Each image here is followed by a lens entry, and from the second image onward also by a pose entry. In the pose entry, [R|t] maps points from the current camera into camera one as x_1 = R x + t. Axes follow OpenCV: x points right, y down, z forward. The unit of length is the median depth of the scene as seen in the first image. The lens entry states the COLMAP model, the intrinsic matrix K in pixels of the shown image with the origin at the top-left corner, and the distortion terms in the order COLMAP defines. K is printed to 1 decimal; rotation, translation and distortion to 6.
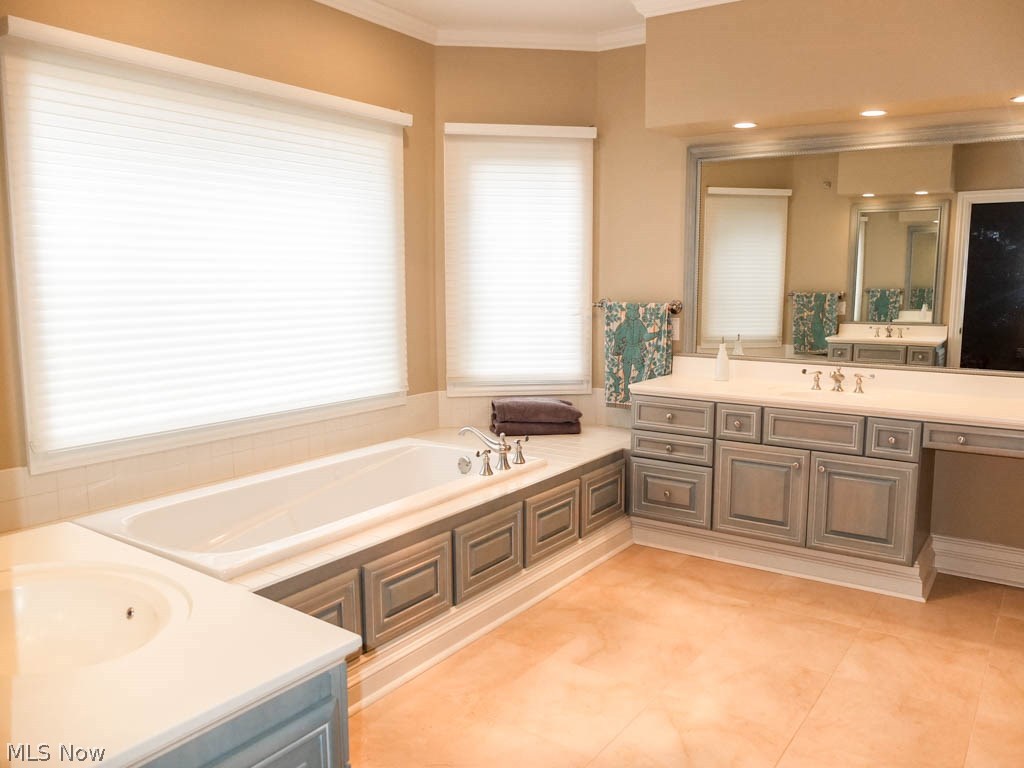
lens RADIAL K [[817.1, 0, 538.5], [0, 817.1, 367.4], [0, 0, 1]] dist [-0.080197, 0.069832]
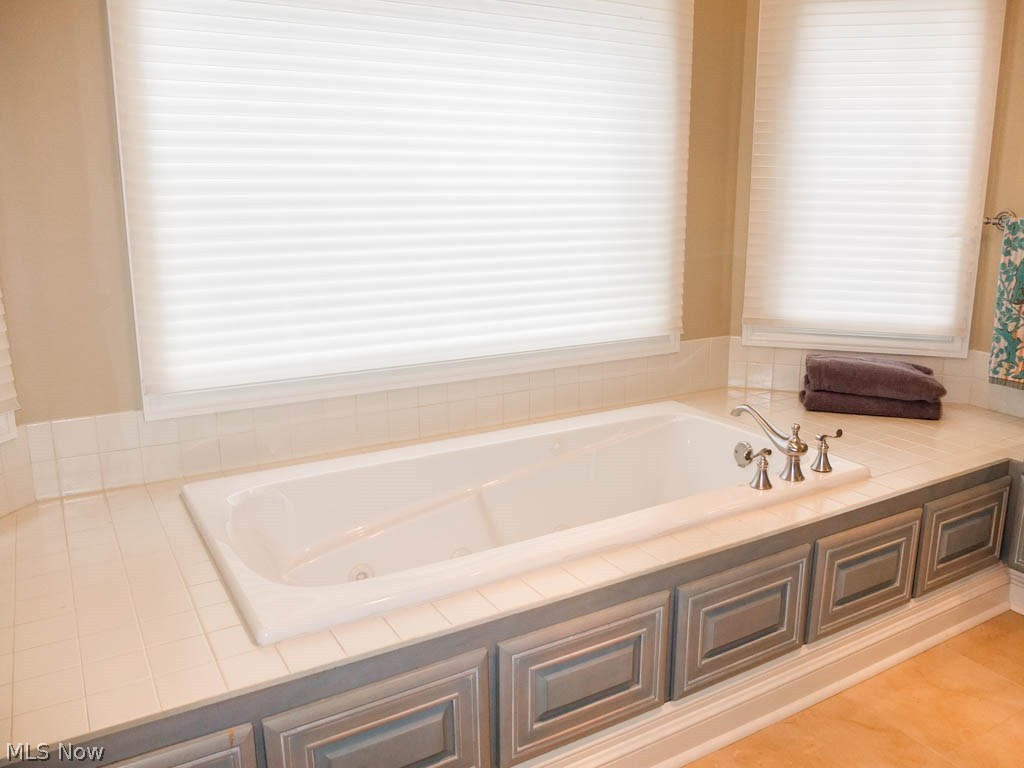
lens RADIAL K [[817.1, 0, 538.5], [0, 817.1, 367.4], [0, 0, 1]] dist [-0.080197, 0.069832]
pose [[0.901527, 0.100551, -0.420879, 0.033185], [-0.052155, 0.990786, 0.124989, -0.028062], [0.429569, -0.090730, 0.898465, 0.336419]]
